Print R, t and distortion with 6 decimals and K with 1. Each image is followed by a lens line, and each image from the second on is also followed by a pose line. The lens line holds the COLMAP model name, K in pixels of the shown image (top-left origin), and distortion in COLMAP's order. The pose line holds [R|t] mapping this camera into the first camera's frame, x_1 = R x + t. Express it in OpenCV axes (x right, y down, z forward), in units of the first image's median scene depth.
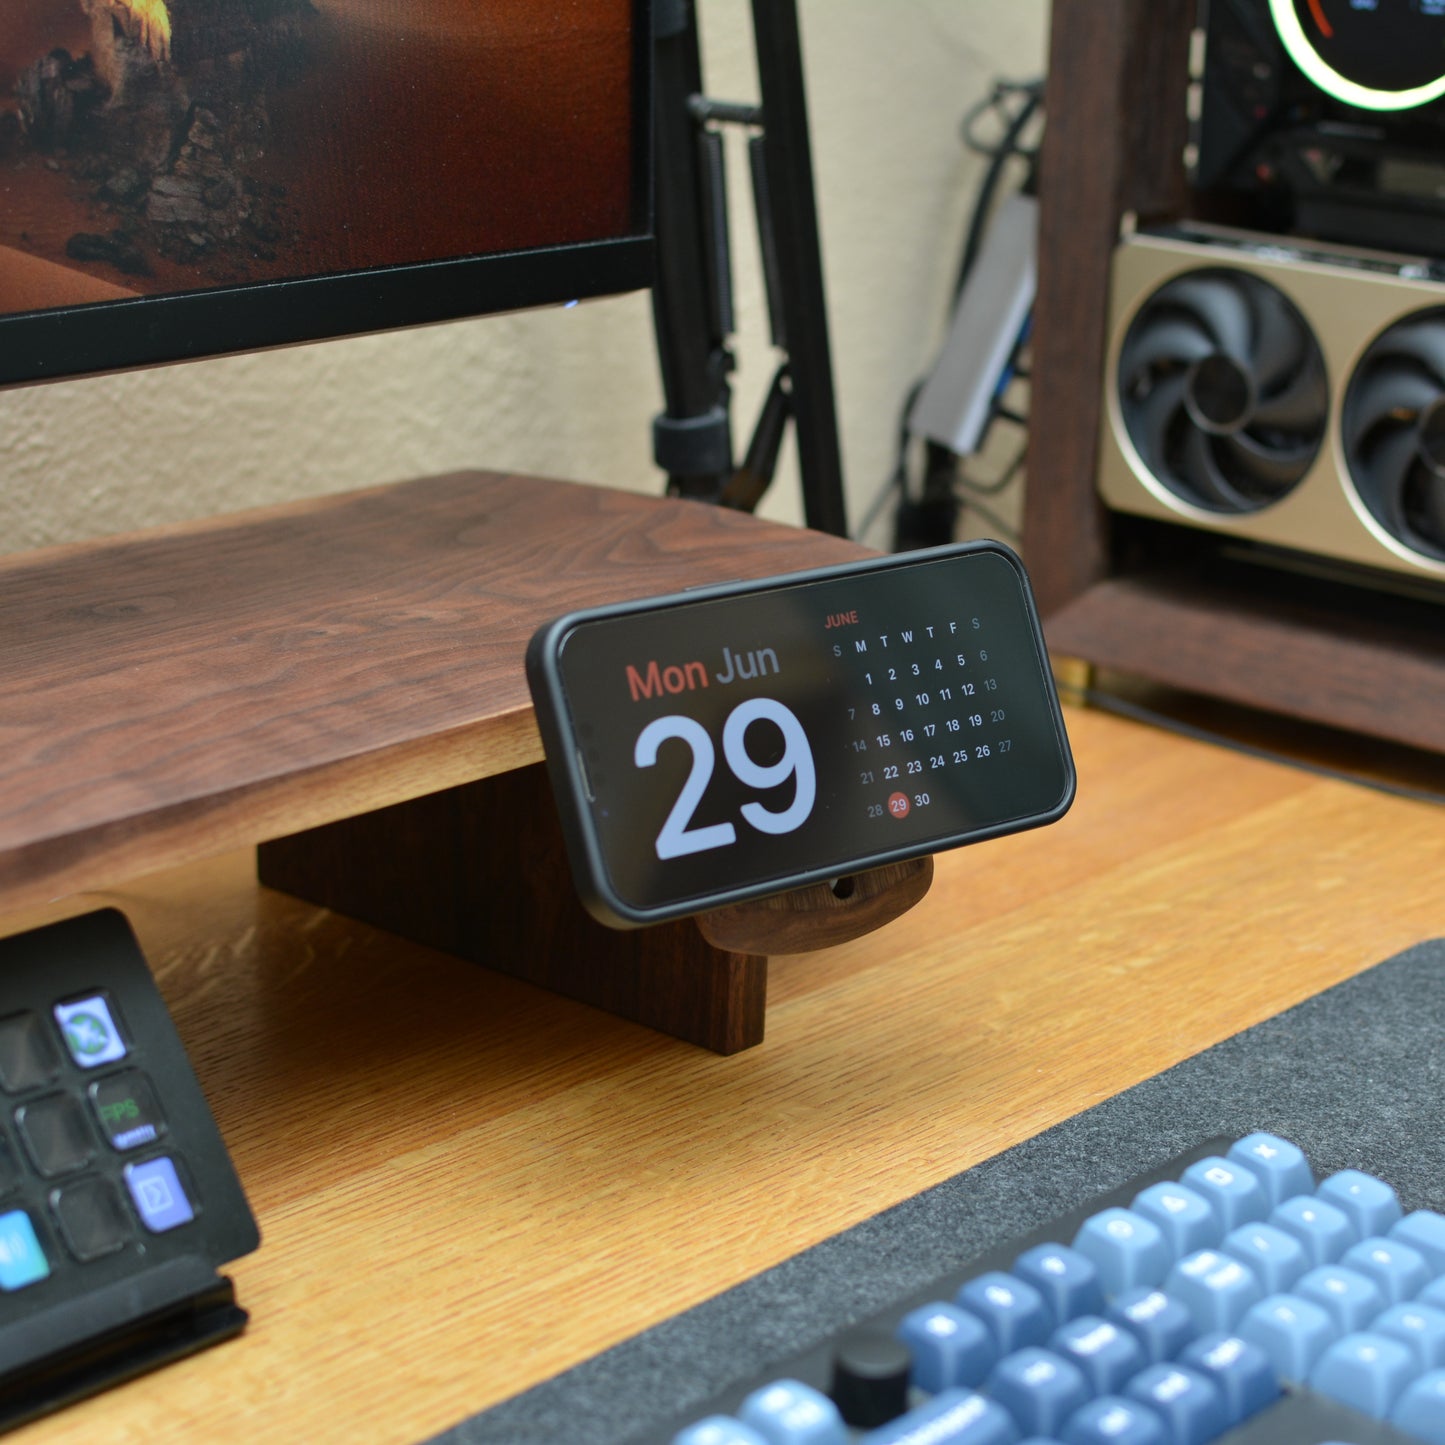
lens RADIAL K [[3319.8, 0, 864.5], [0, 3319.8, 722.0], [0, 0, 1]] dist [0.016443, 0.003811]
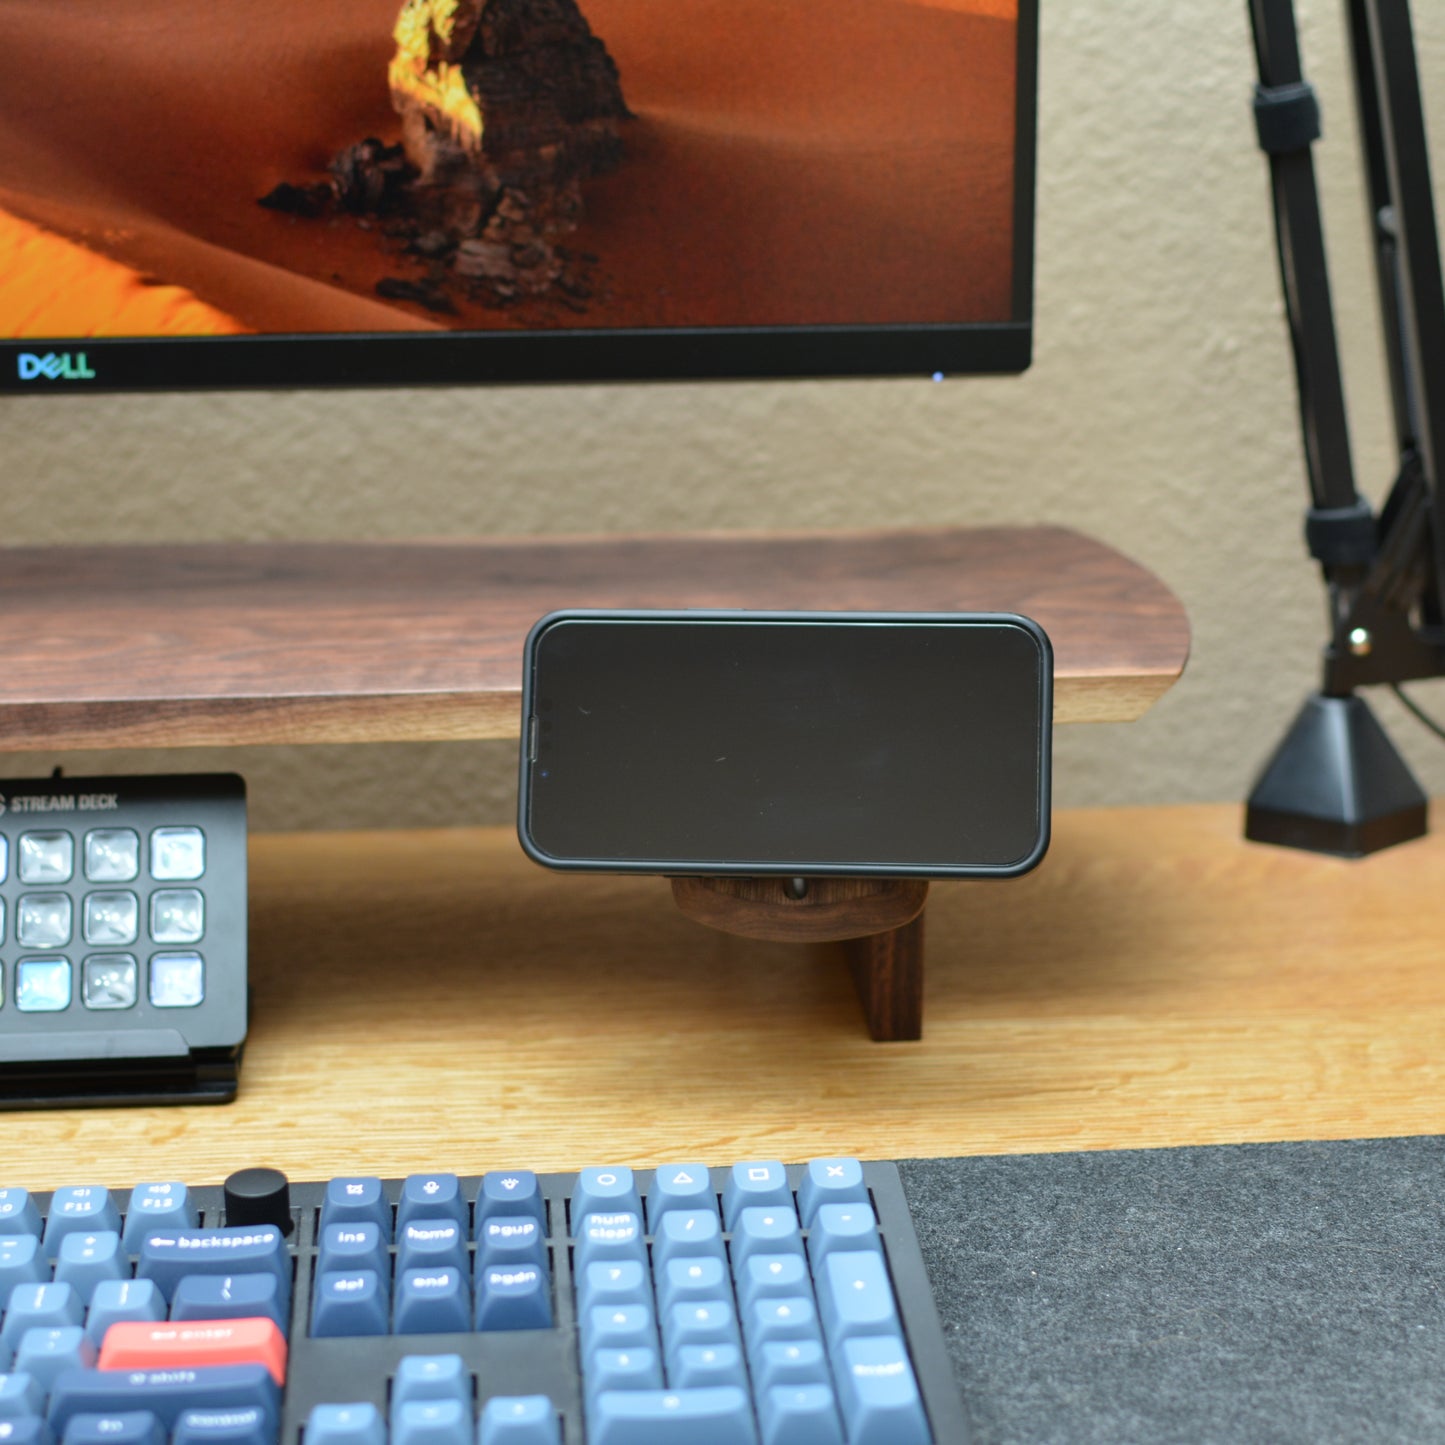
lens RADIAL K [[3316.6, 0, 755.3], [0, 3316.6, 724.3], [0, 0, 1]] dist [0.030482, -0.119006]
pose [[0.698687, 0.158666, -0.697611, 0.765340], [-0.174986, 0.983380, 0.048406, -0.058638], [0.693697, 0.088252, 0.714840, 0.165824]]
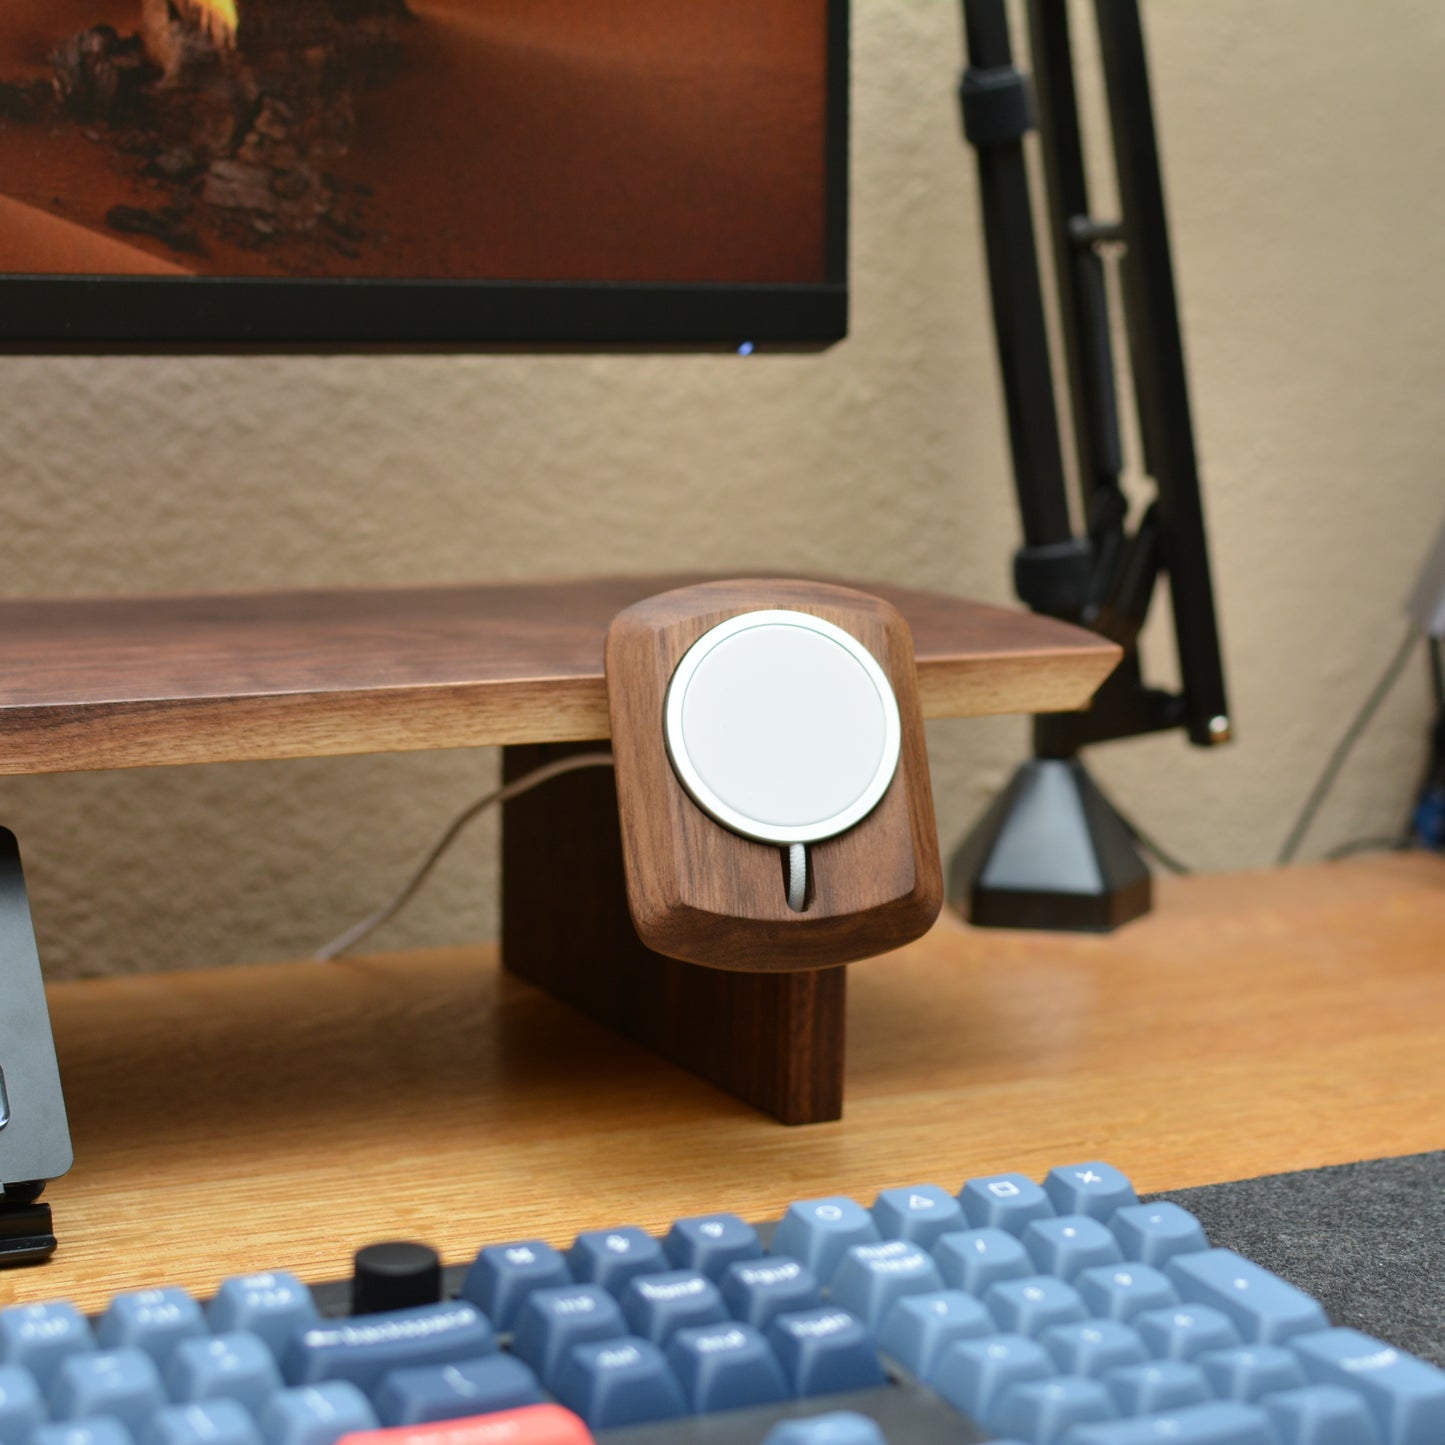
lens RADIAL K [[3312.7, 0, 802.6], [0, 3312.7, 719.4], [0, 0, 1]] dist [0.004724, 0.120972]
pose [[0.918245, 0.034027, -0.394549, 0.349229], [-0.093422, 0.986795, -0.132319, 0.120026], [0.384836, 0.158361, 0.909298, 0.159796]]
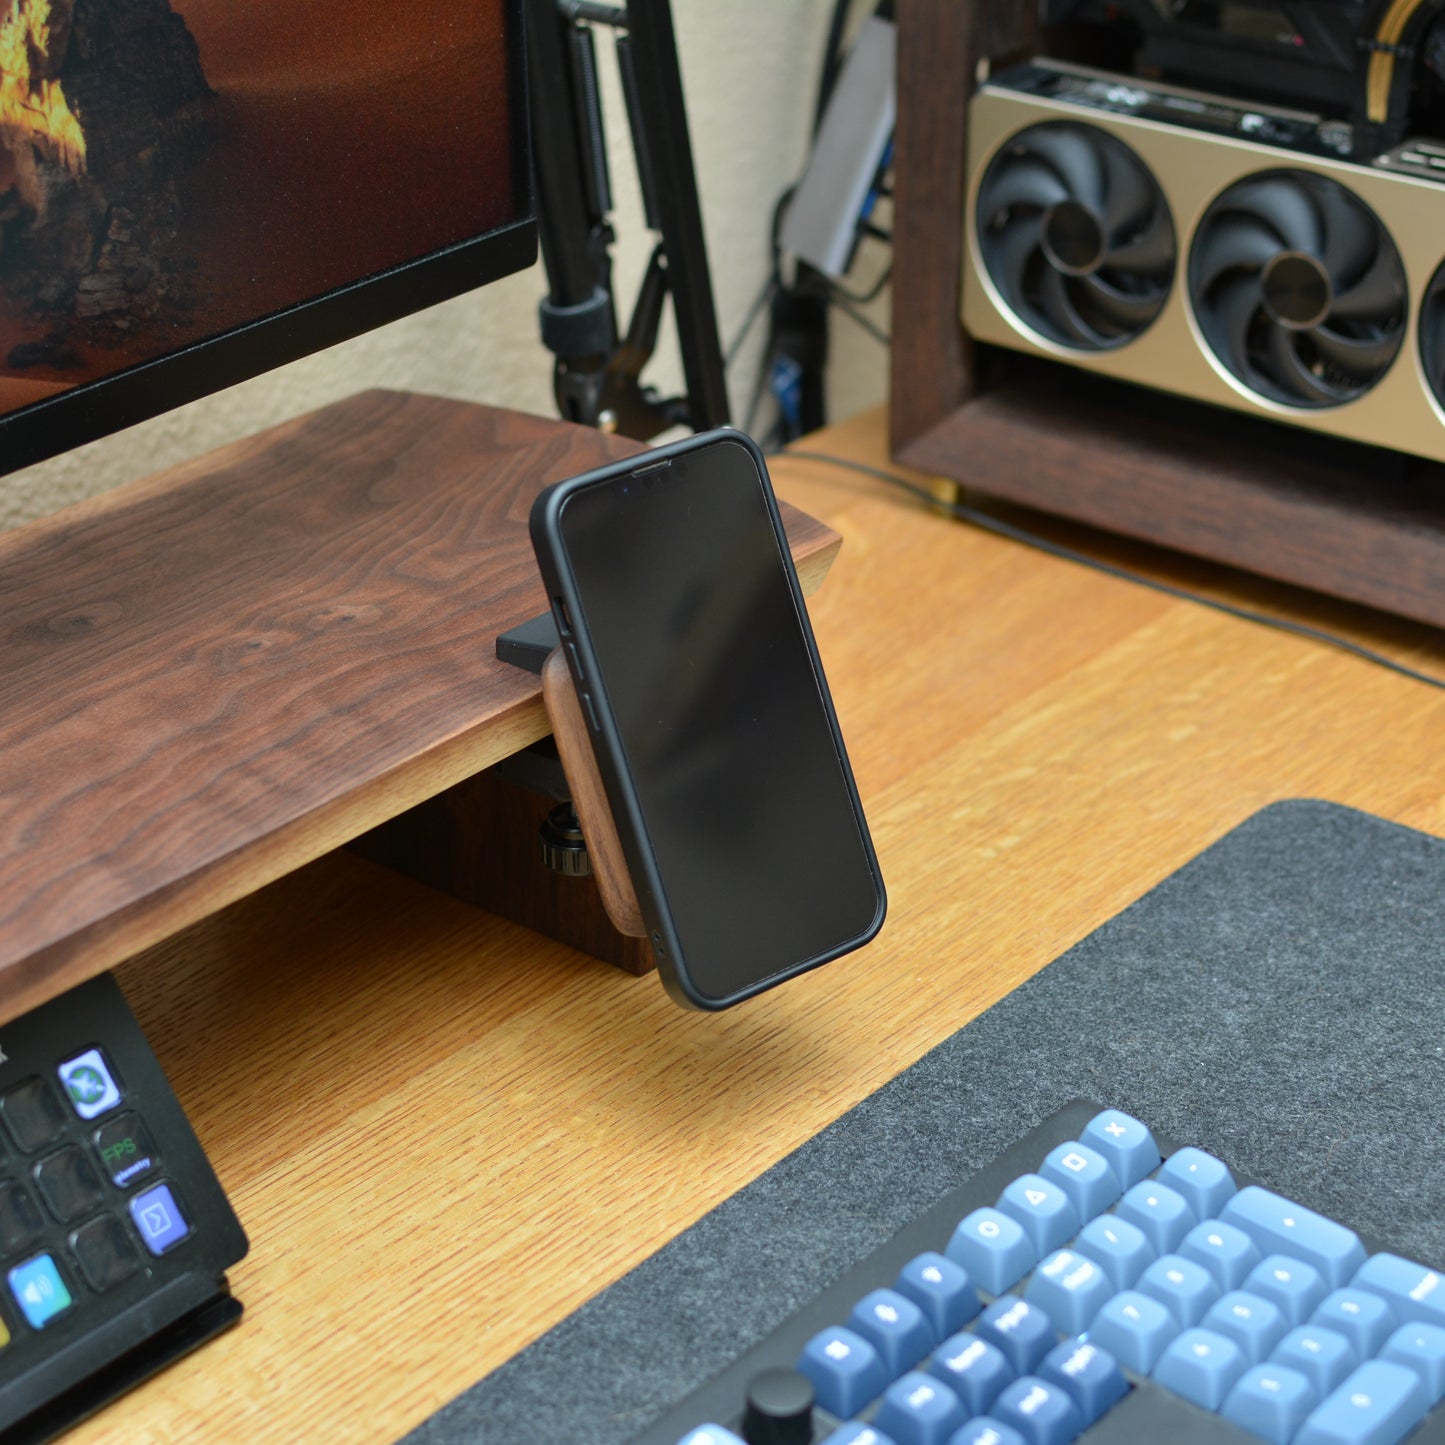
lens RADIAL K [[3322.5, 0, 722.5], [0, 3322.5, 722.5], [0, 0, 1]] dist [0.023198, 0.031549]
pose [[0.999074, -0.040320, -0.014990, 0.007320], [0.042343, 0.983221, 0.177435, -0.197632], [0.007585, -0.177905, 0.984018, -0.095950]]
